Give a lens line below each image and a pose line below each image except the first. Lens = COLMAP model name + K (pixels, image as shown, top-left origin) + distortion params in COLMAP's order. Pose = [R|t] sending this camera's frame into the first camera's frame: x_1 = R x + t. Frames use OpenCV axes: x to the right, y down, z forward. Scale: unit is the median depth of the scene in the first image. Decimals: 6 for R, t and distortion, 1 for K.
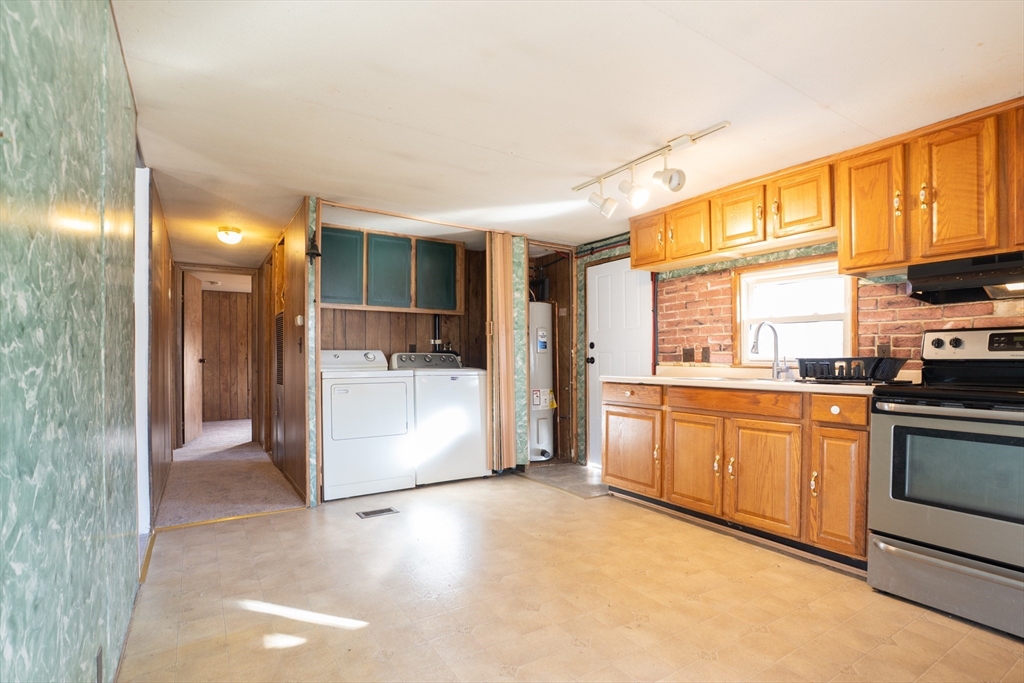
lens RADIAL K [[497.0, 0, 515.4], [0, 497.0, 361.1], [0, 0, 1]] dist [-0.030072, 0.000421]
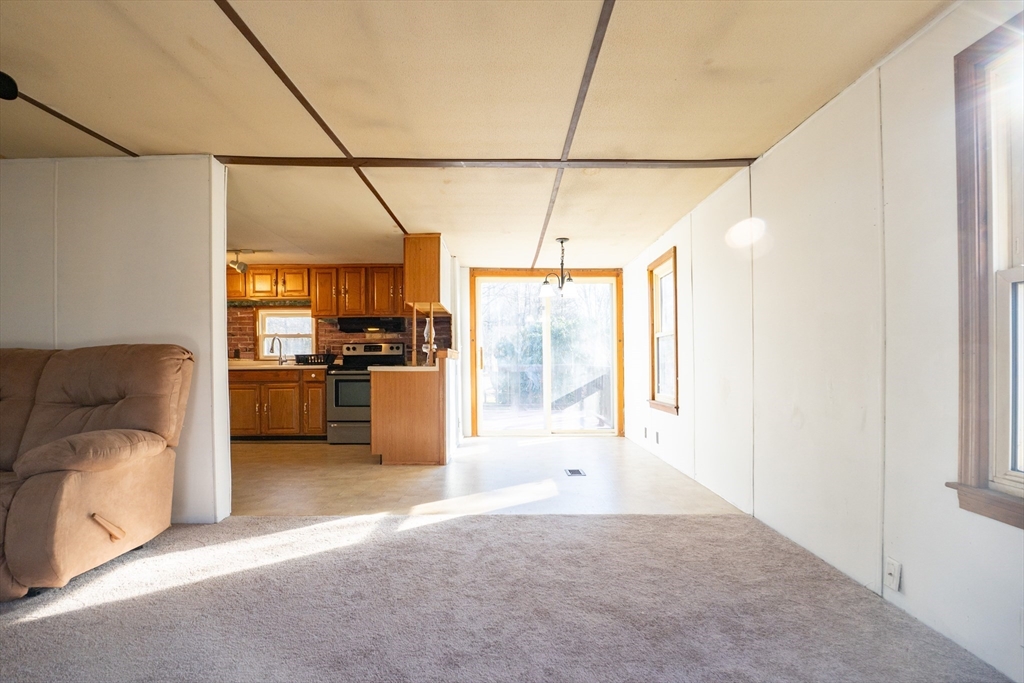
lens RADIAL K [[514.5, 0, 520.9], [0, 514.5, 362.1], [0, 0, 1]] dist [-0.001570, 0.000115]
pose [[0.507905, -0.005814, 0.861393, -0.913585], [0.015985, 0.999869, -0.002677, 0.050937], [-0.861265, 0.015129, 0.507932, -1.055901]]
